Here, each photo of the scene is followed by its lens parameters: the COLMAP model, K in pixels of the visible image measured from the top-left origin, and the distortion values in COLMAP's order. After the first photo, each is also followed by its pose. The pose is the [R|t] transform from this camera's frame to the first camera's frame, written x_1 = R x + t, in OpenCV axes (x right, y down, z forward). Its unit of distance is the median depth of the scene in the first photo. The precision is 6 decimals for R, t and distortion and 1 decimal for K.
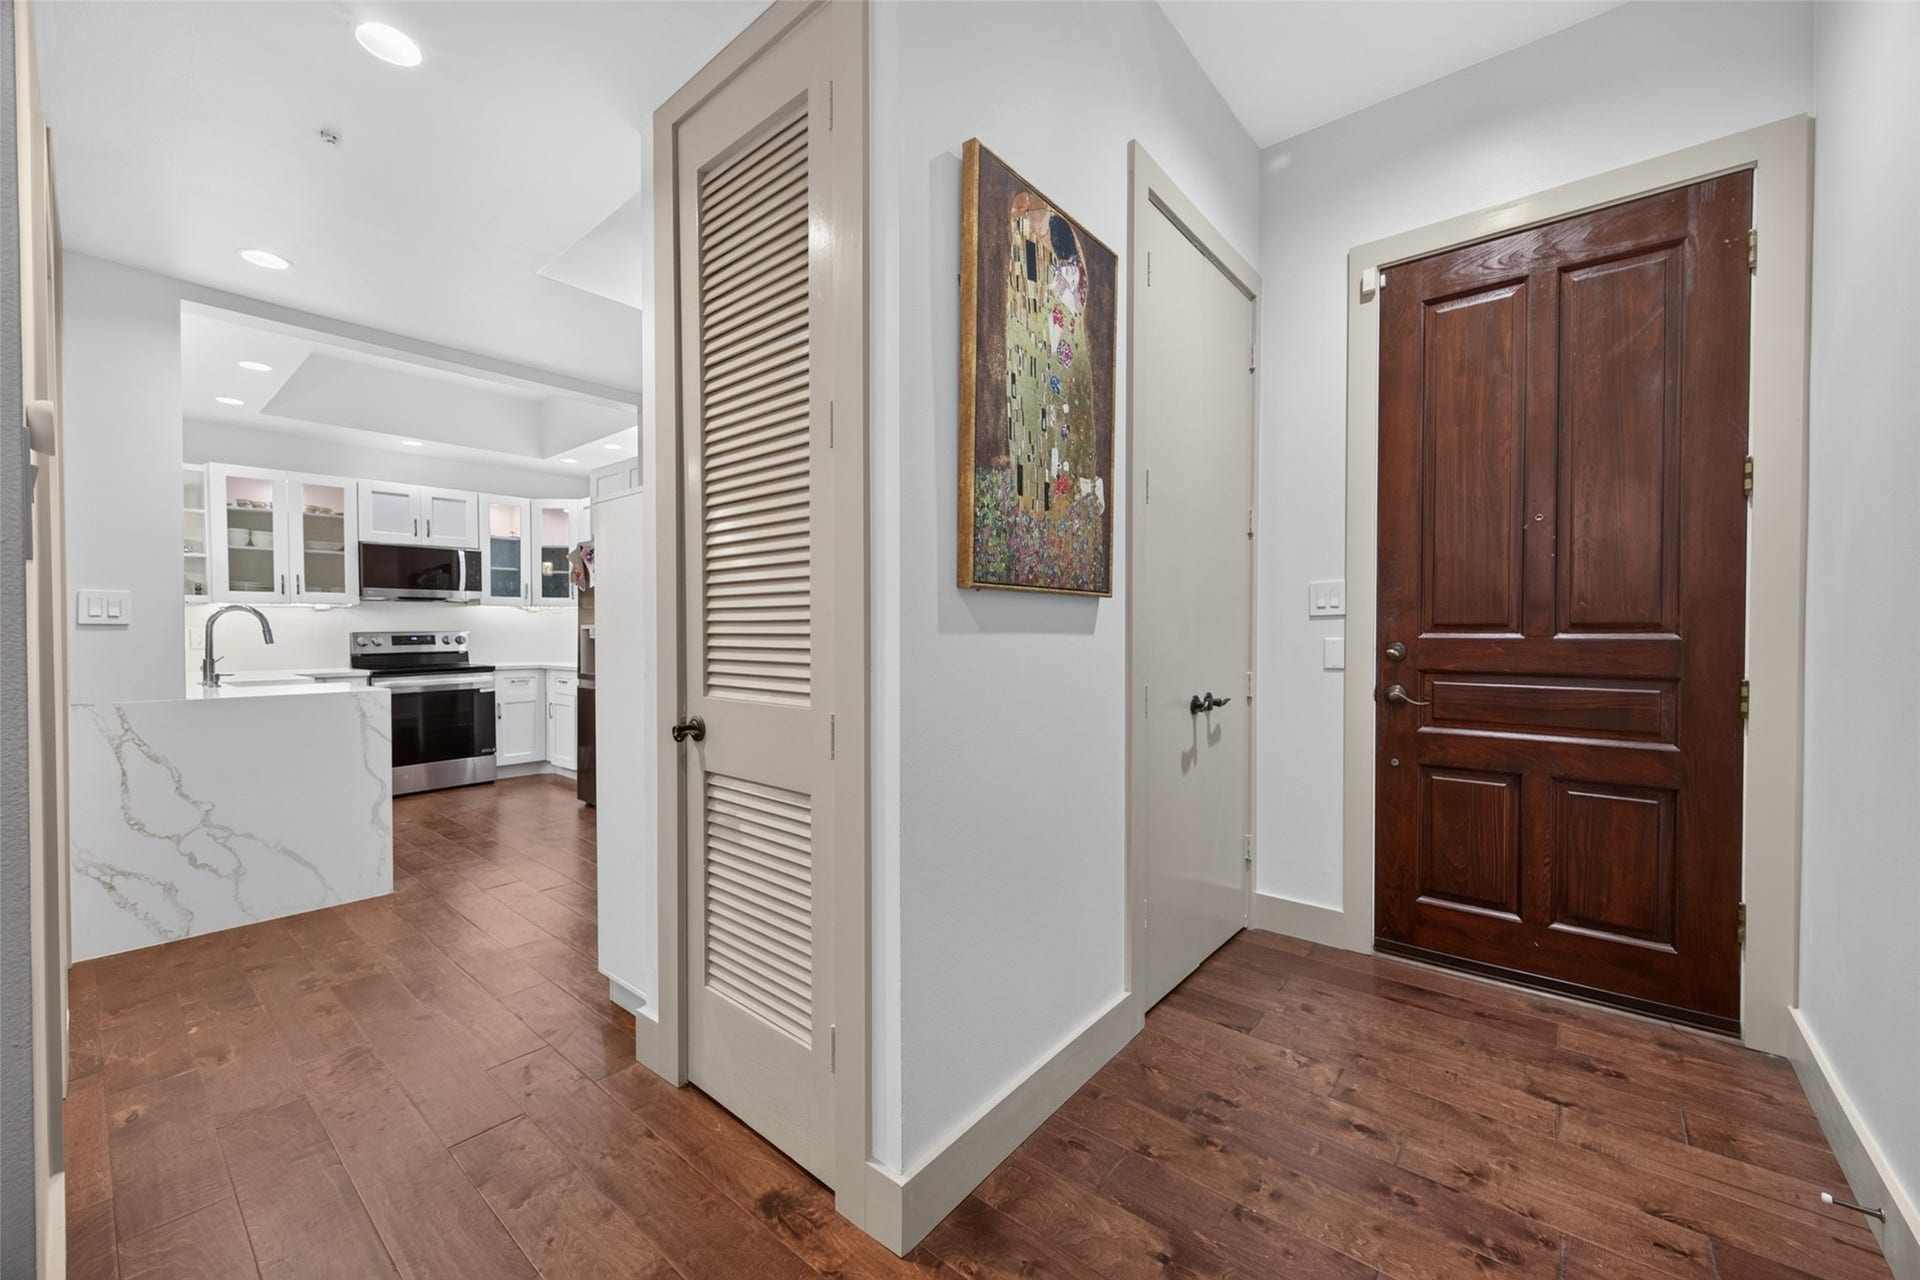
lens RADIAL K [[741.3, 0, 969.0], [0, 741.3, 640.3], [0, 0, 1]] dist [0.001571, -0.000399]
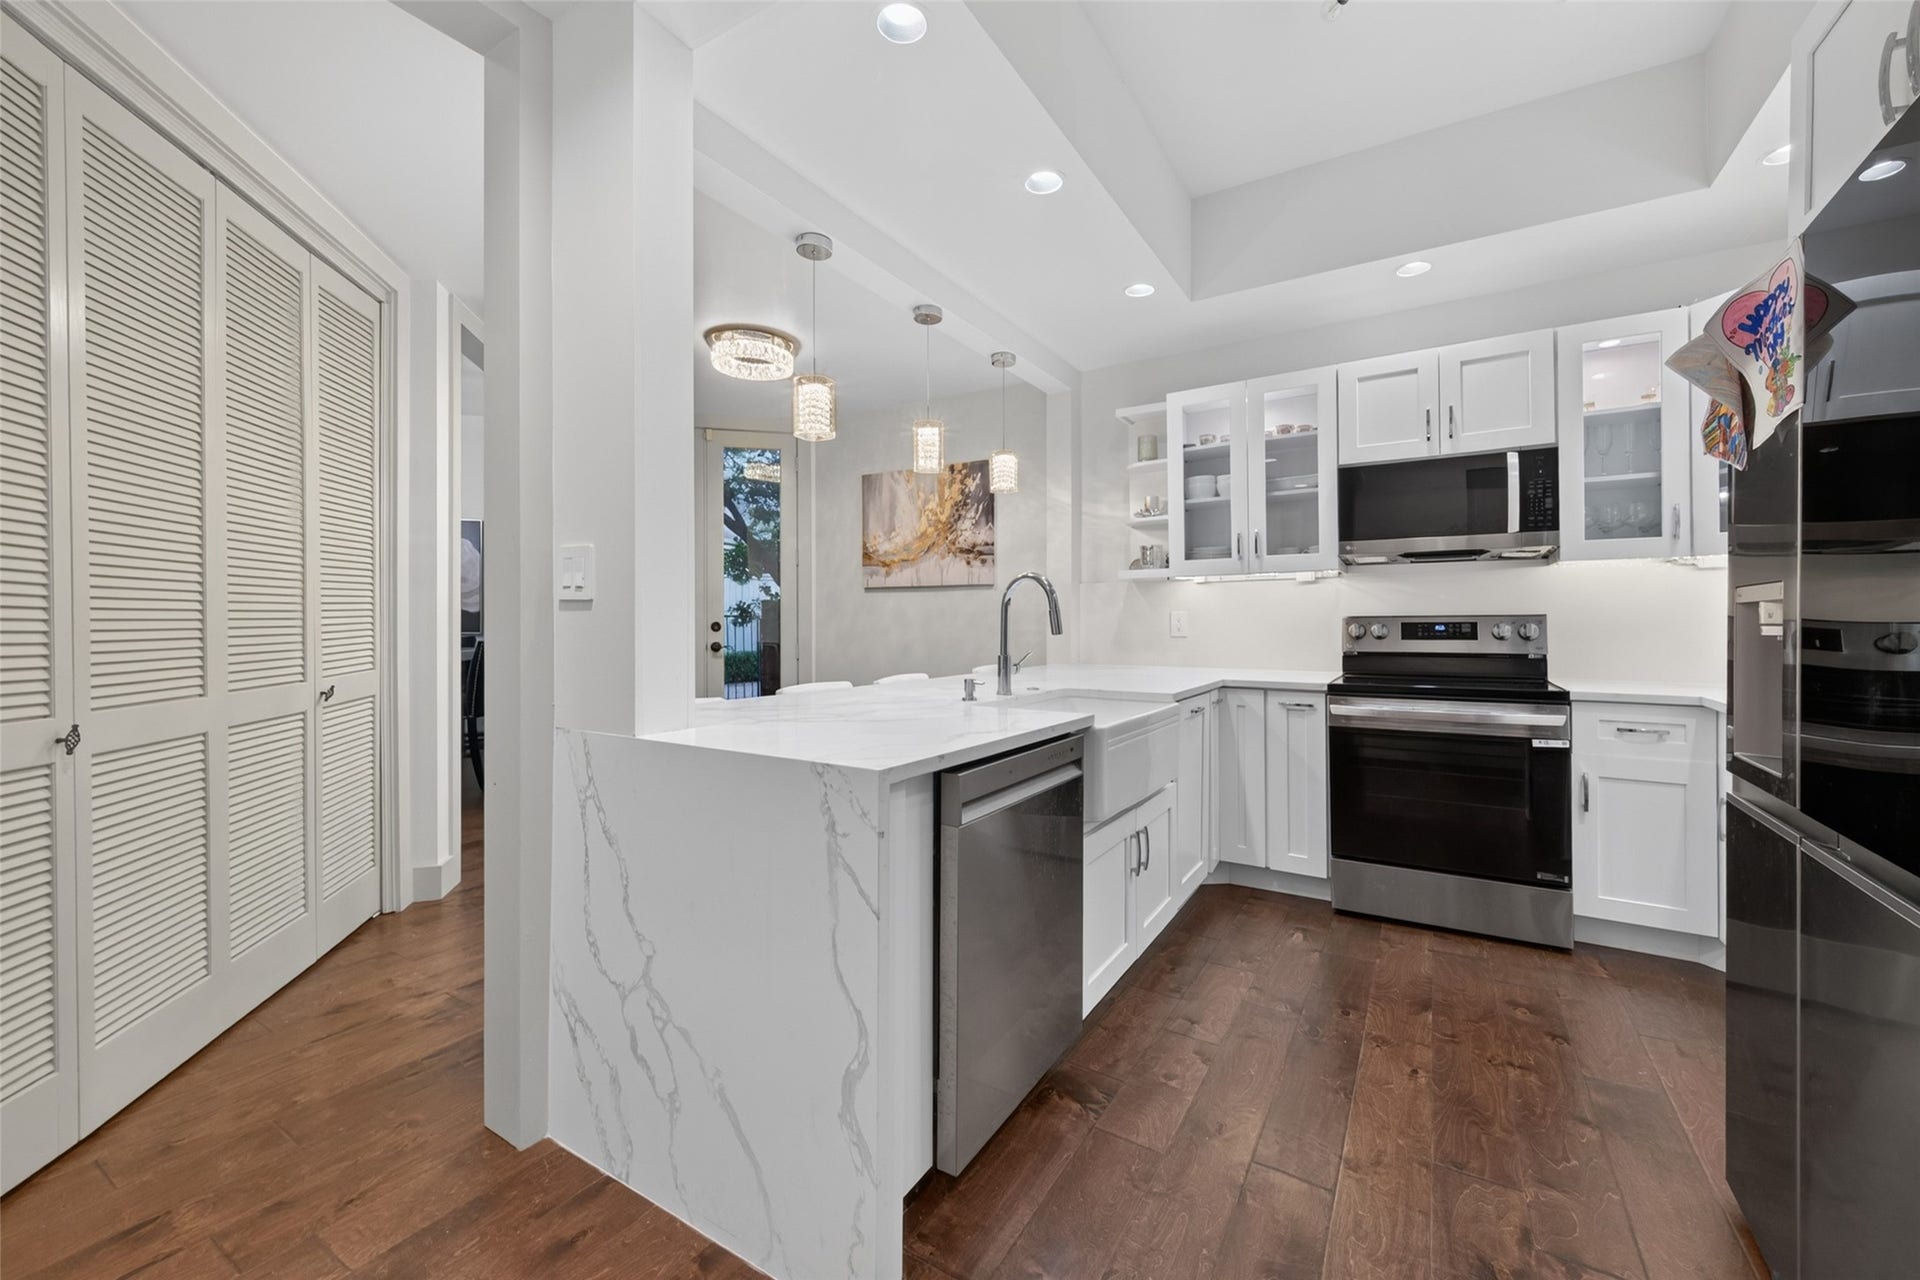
lens RADIAL K [[753.1, 0, 968.2], [0, 753.1, 610.6], [0, 0, 1]] dist [0.000669, -0.000162]
pose [[0.137642, -0.010706, -0.990424, -0.243225], [-0.012306, 0.999846, -0.012518, -0.004208], [0.990406, 0.013912, 0.137489, 0.589380]]
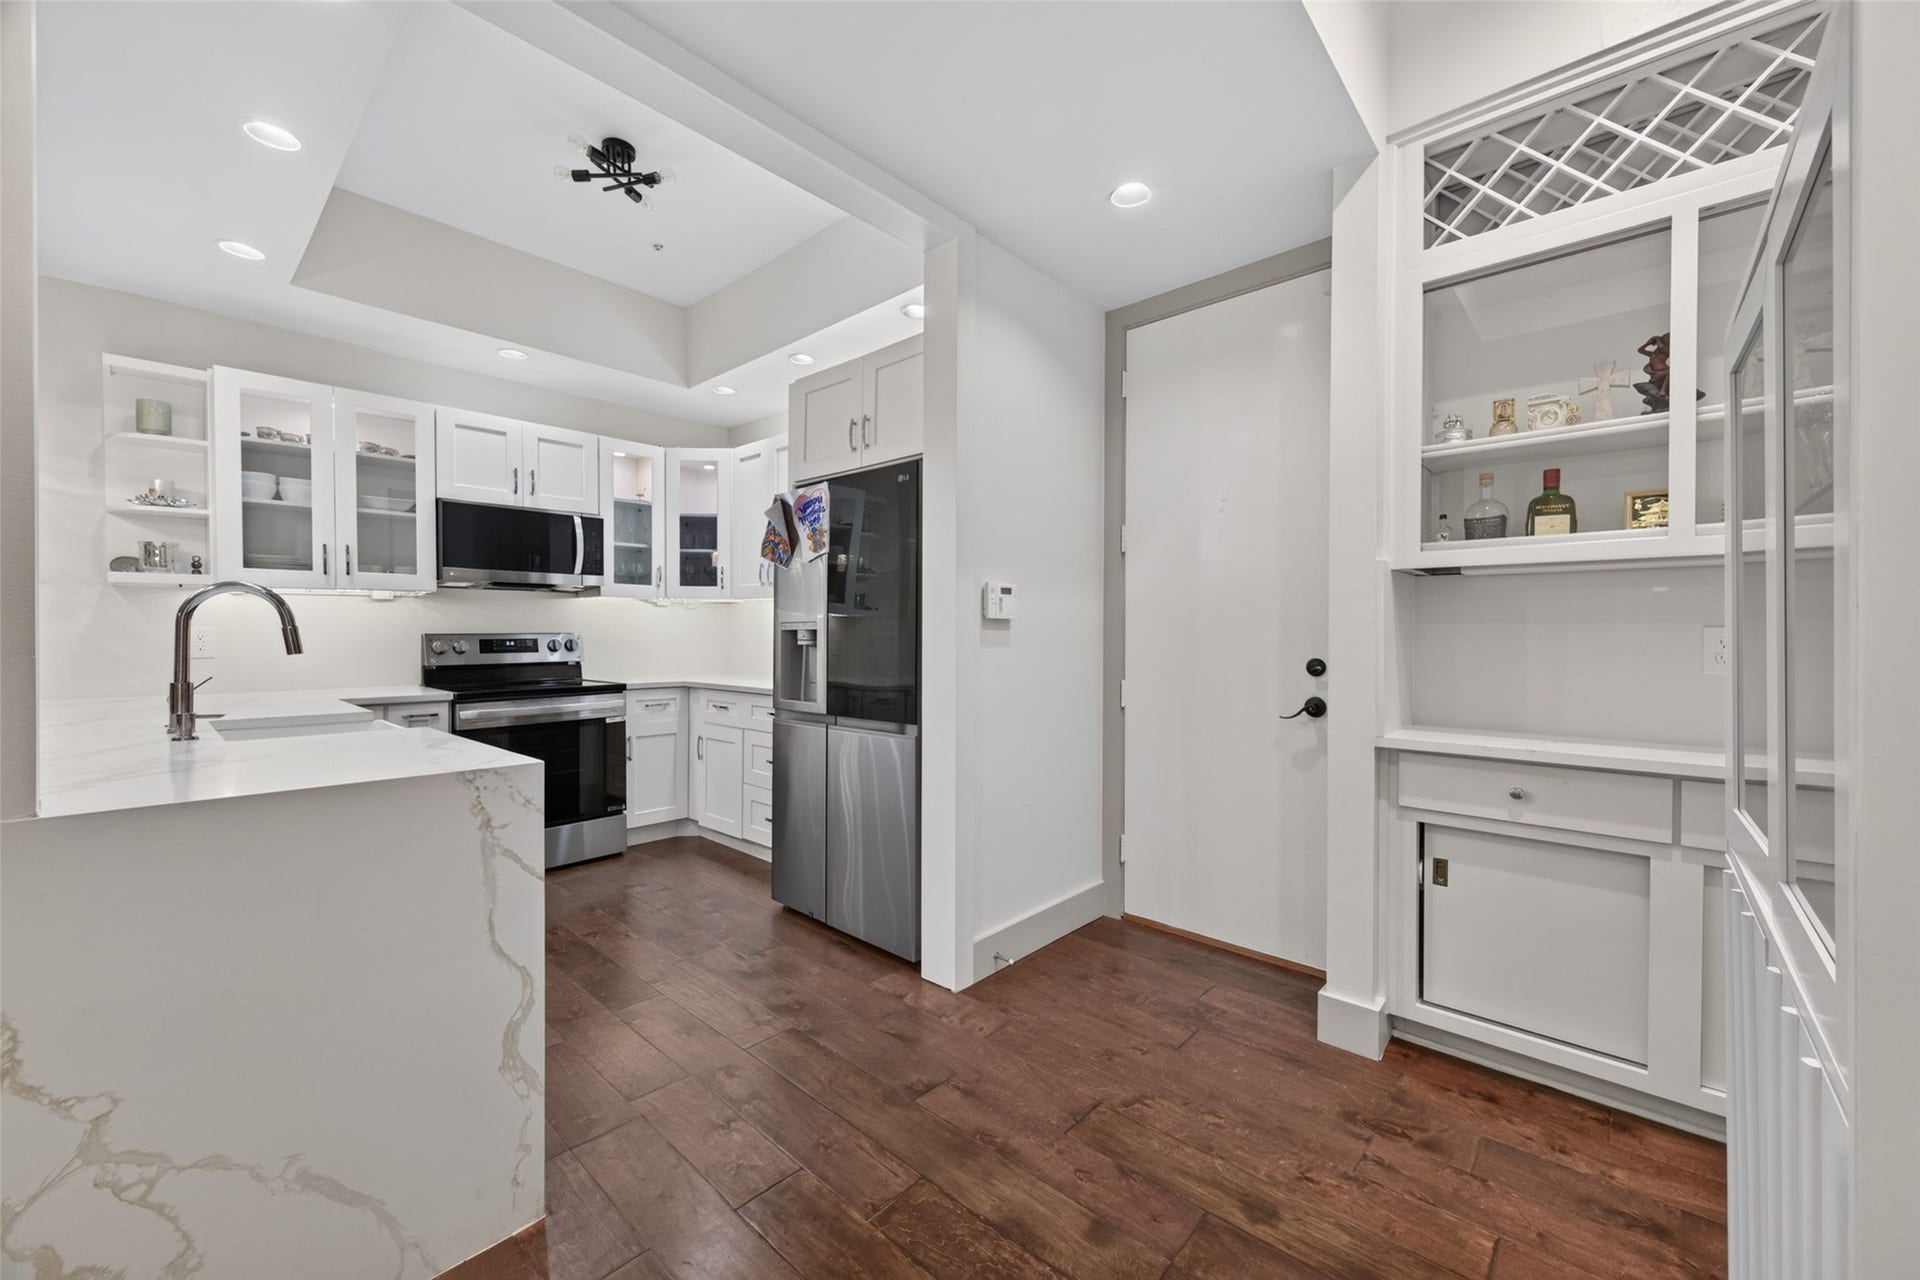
lens RADIAL K [[741.3, 0, 969.0], [0, 741.3, 640.3], [0, 0, 1]] dist [0.001571, -0.000399]
pose [[0.999181, 0.002861, -0.040352, -0.300785], [-0.003112, 0.999976, -0.006158, -0.002440], [0.040334, 0.006279, 0.999167, 0.335585]]
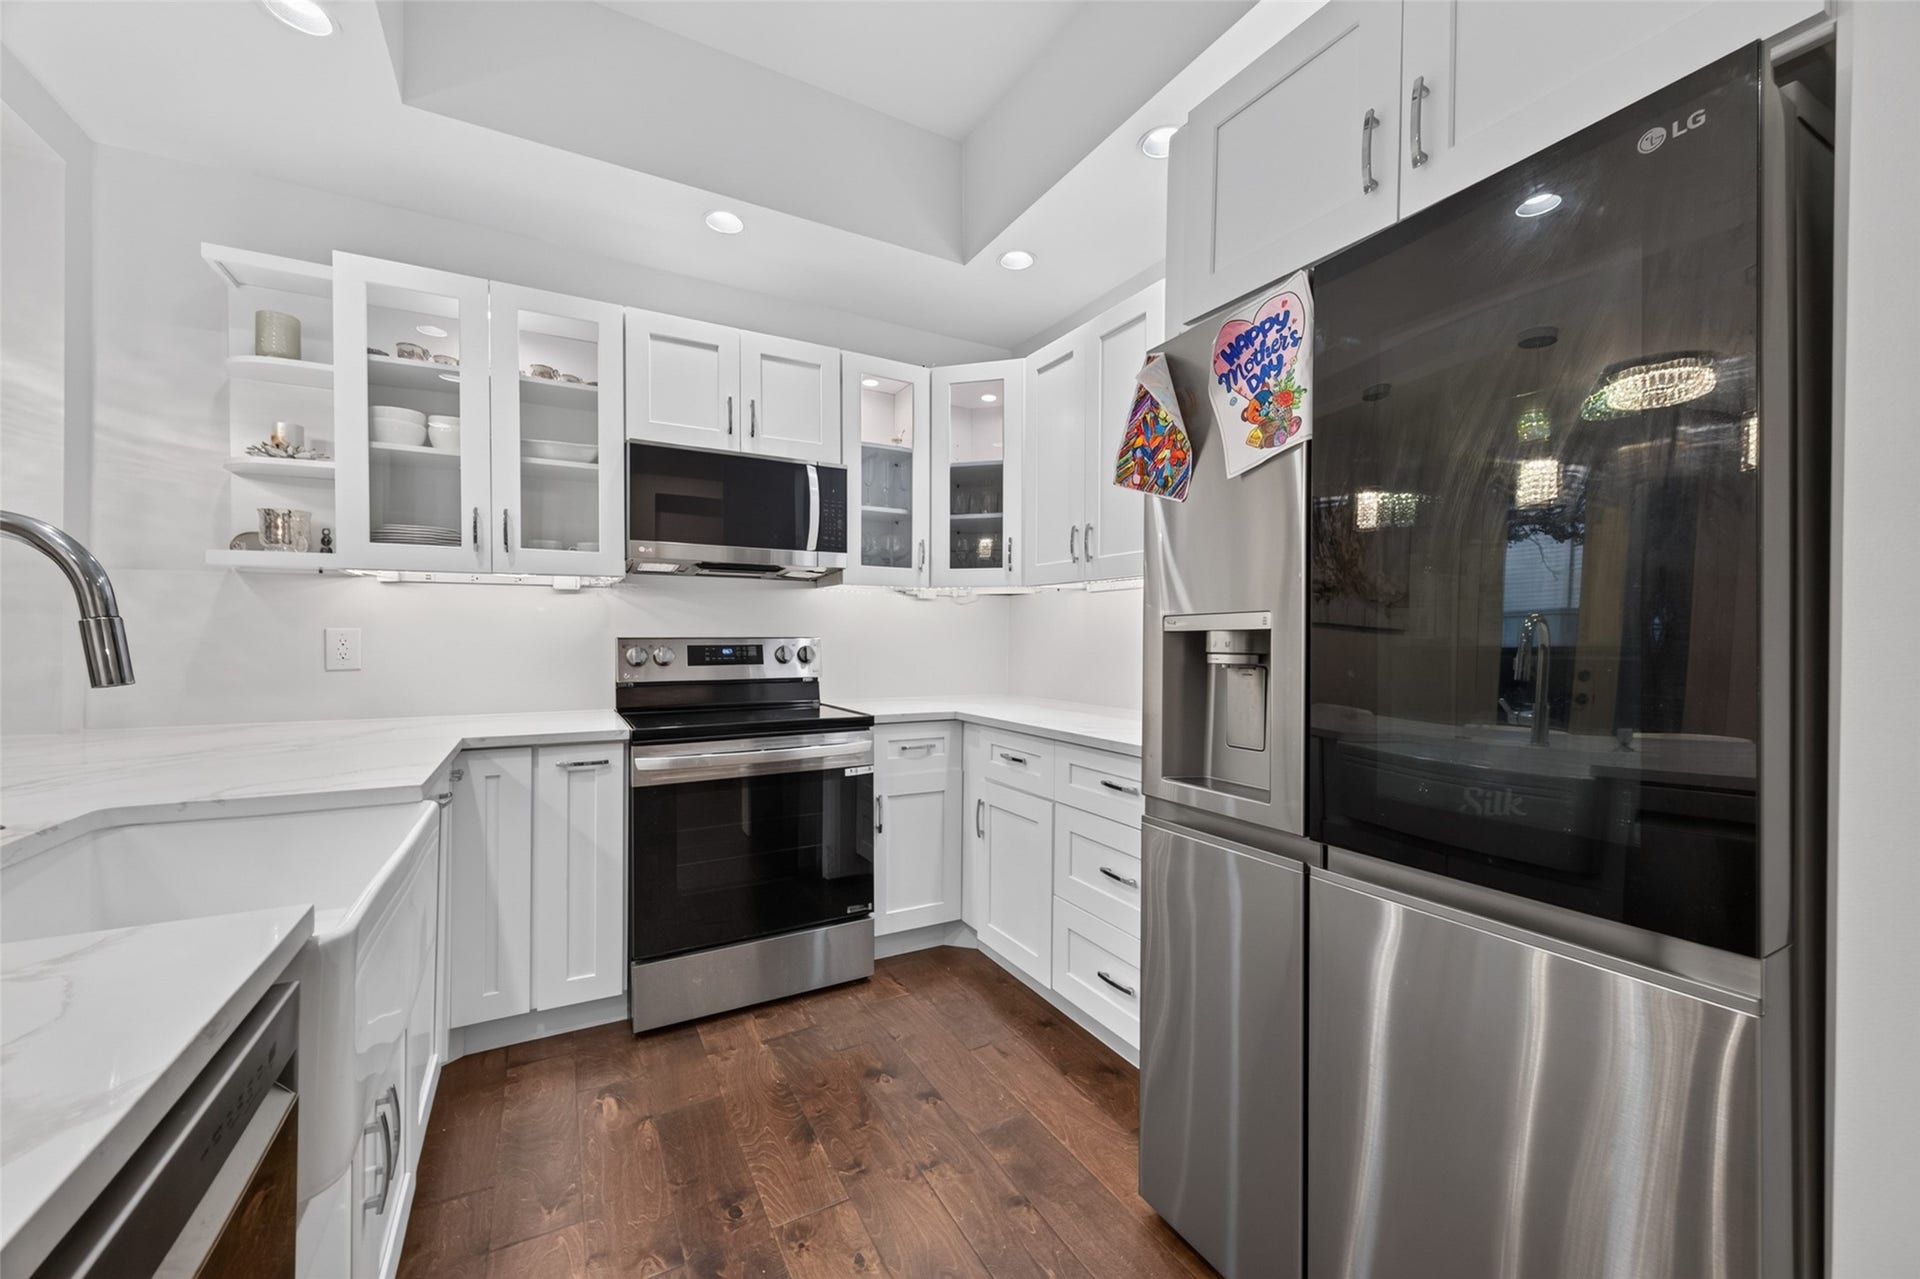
lens RADIAL K [[741.3, 0, 969.0], [0, 741.3, 639.8], [0, 0, 1]] dist [0.001571, -0.000399]
pose [[0.932580, 0.005982, -0.360913, -0.434424], [-0.010659, 0.999883, -0.010968, -0.006751], [0.360805, 0.014076, 0.932535, 0.618897]]
